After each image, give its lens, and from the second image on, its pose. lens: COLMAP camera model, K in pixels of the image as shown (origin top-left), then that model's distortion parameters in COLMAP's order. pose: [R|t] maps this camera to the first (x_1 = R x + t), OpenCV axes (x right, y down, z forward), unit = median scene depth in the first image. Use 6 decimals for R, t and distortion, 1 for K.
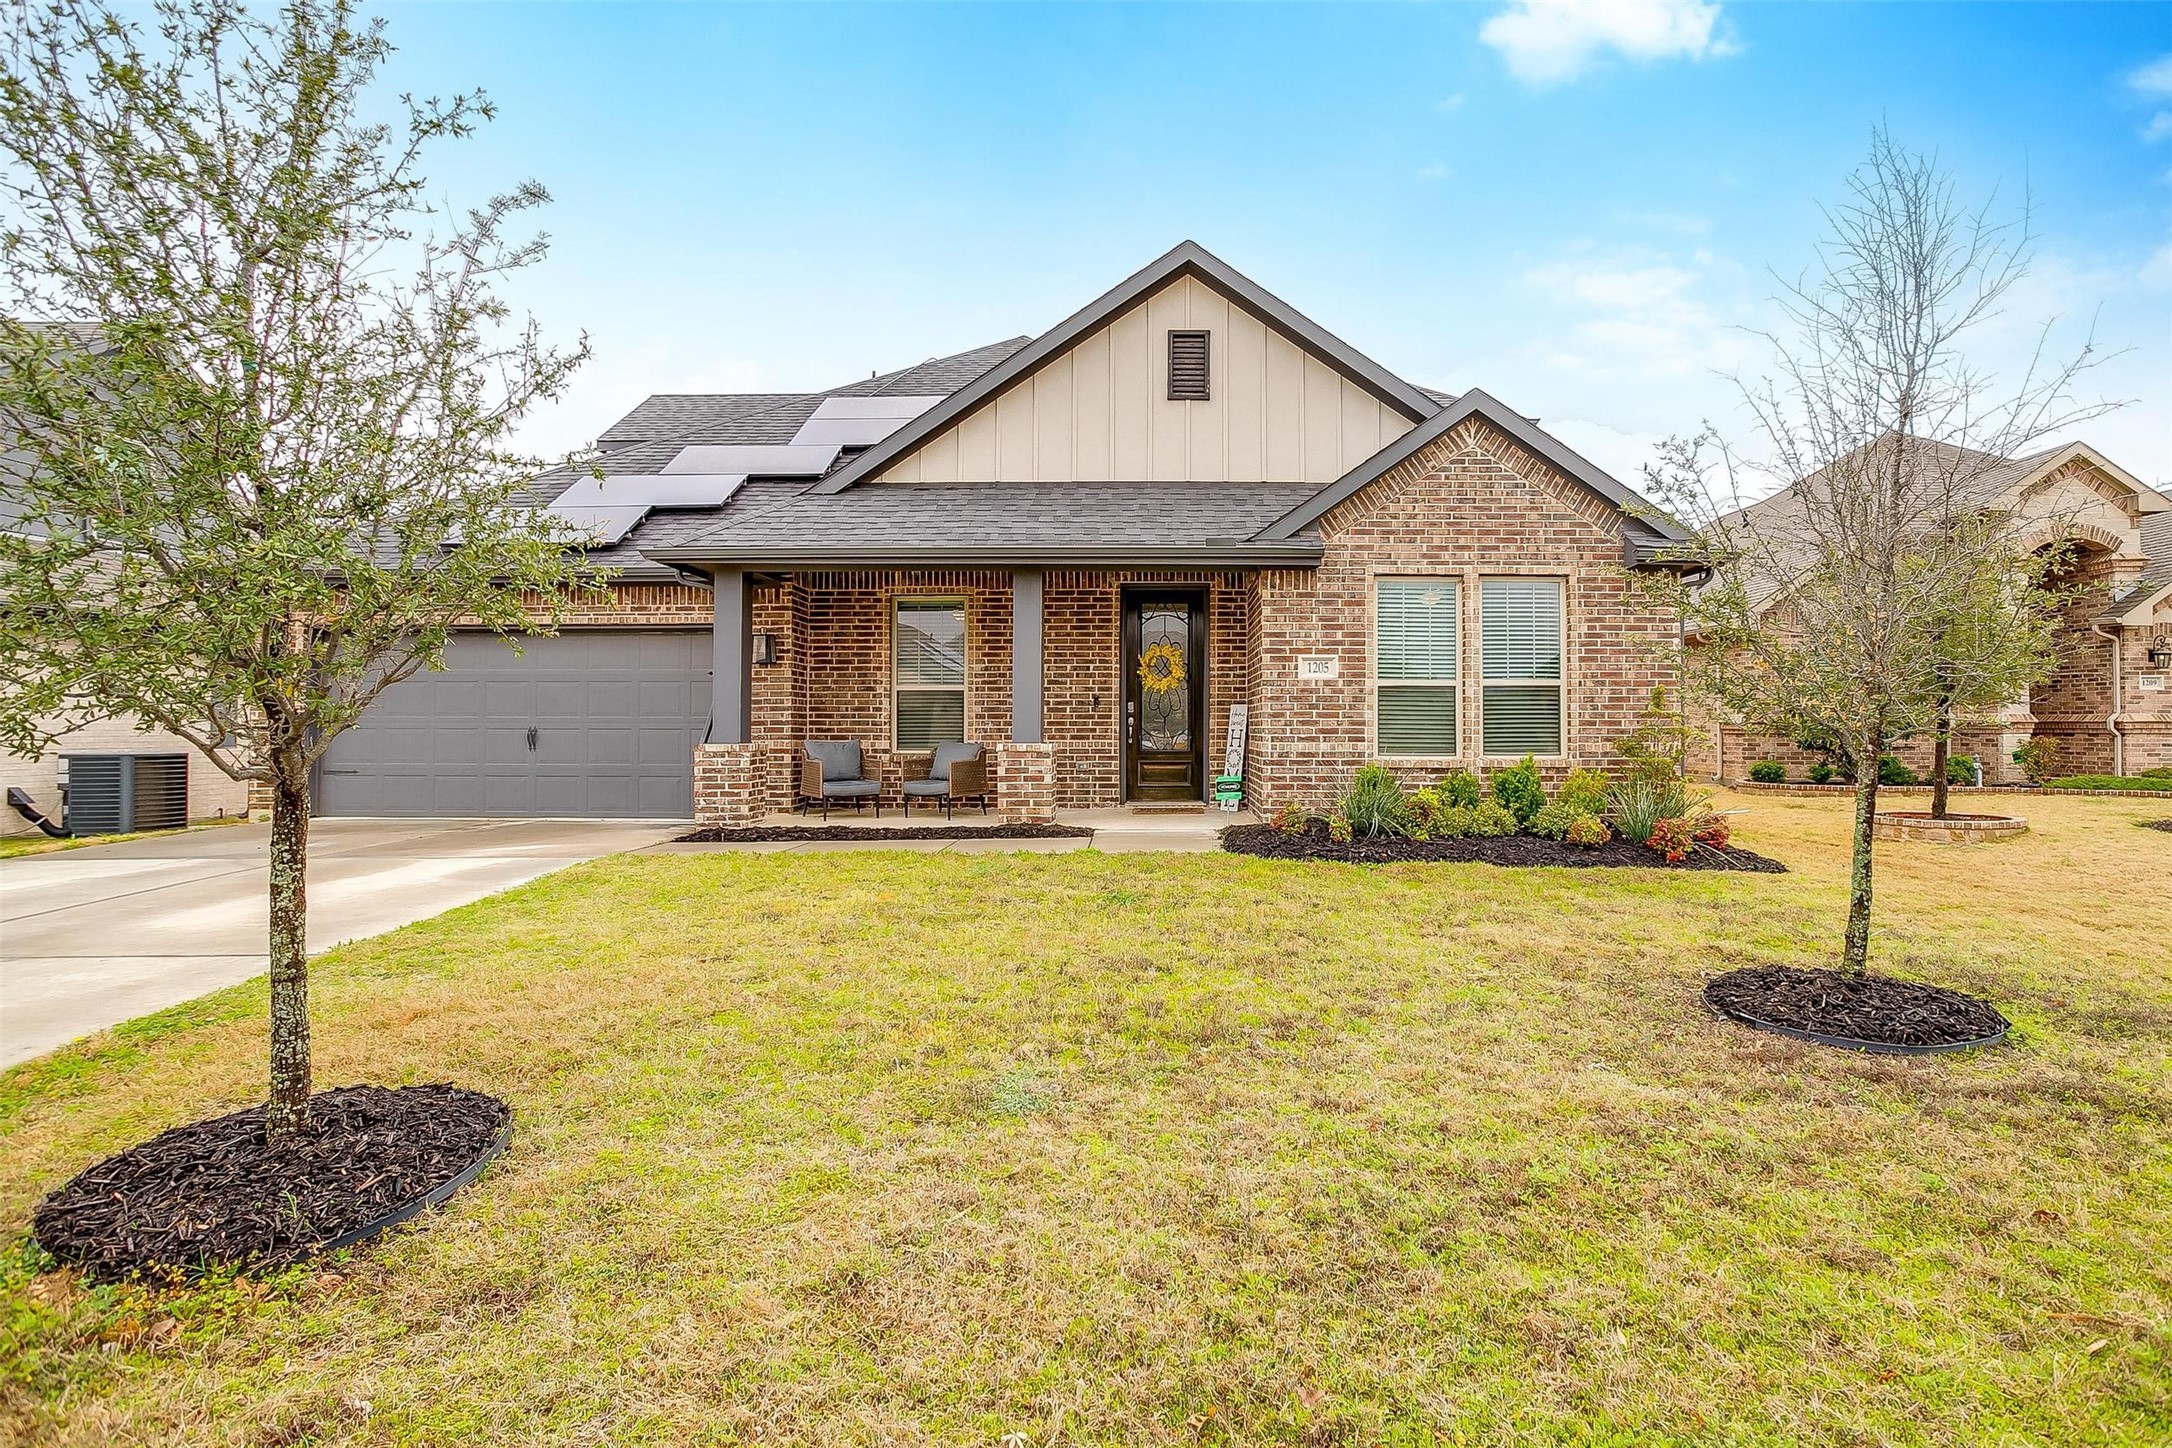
lens RADIAL K [[1048.7, 0, 1100.6], [0, 1048.7, 717.0], [0, 0, 1]] dist [-0.025848, 0.001025]
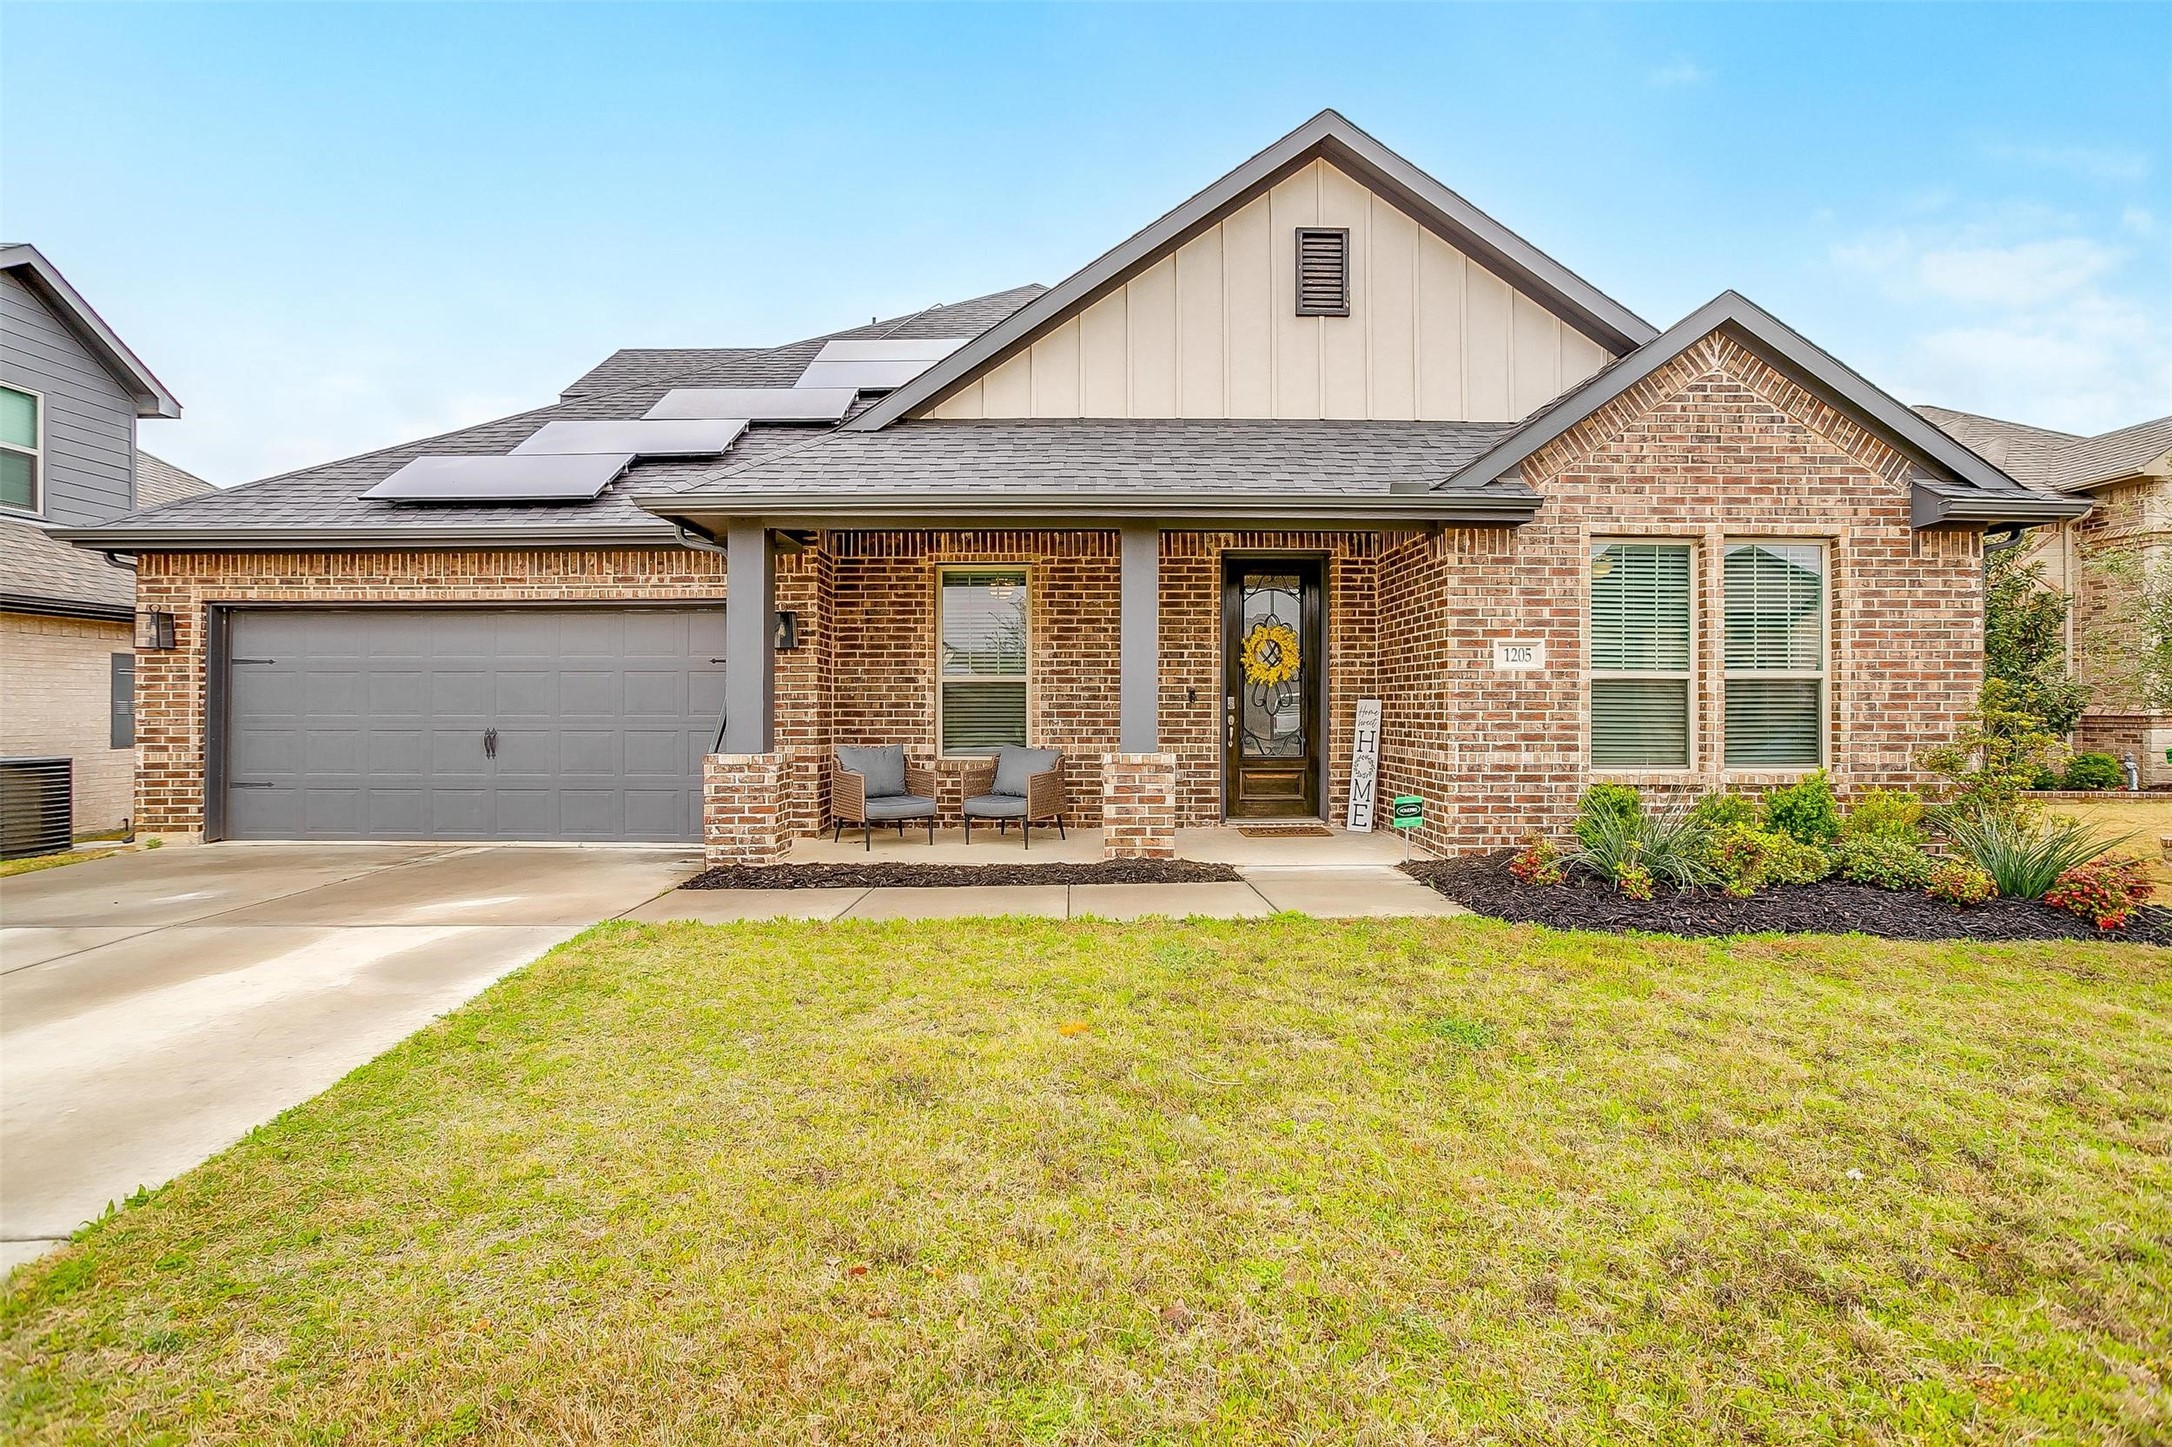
lens RADIAL K [[1048.7, 0, 1075.3], [0, 1048.7, 721.4], [0, 0, 1]] dist [-0.025848, 0.001025]
pose [[0.999909, -0.000559, 0.013508, -0.116442], [0.000313, 0.999835, 0.018168, -0.011062], [-0.013516, -0.018162, 0.999744, 0.212363]]
